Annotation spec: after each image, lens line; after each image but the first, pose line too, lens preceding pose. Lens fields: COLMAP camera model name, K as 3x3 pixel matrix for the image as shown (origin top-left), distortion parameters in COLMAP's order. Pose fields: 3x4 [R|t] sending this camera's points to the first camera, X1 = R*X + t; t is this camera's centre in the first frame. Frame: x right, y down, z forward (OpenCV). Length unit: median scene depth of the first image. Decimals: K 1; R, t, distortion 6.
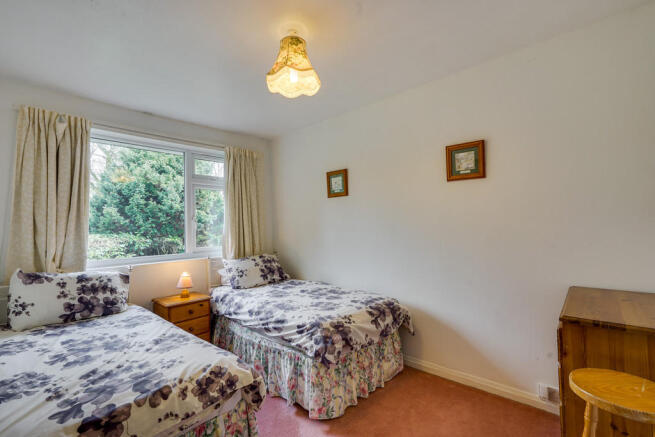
lens RADIAL K [[295.1, 0, 327.5], [0, 295.1, 218.5], [0, 0, 1]] dist [-0.002616, 0.000036]
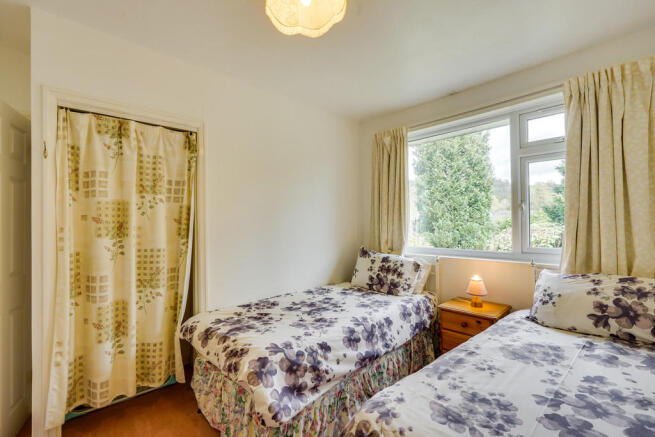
lens RADIAL K [[286.5, 0, 327.5], [0, 286.5, 218.5], [0, 0, 1]] dist [-0.004375, -0.000434]
pose [[-0.033072, -0.008013, -0.999421, 0.341997], [0.021832, 0.999723, -0.008737, 0.035436], [0.999214, -0.022108, -0.032888, 0.744532]]
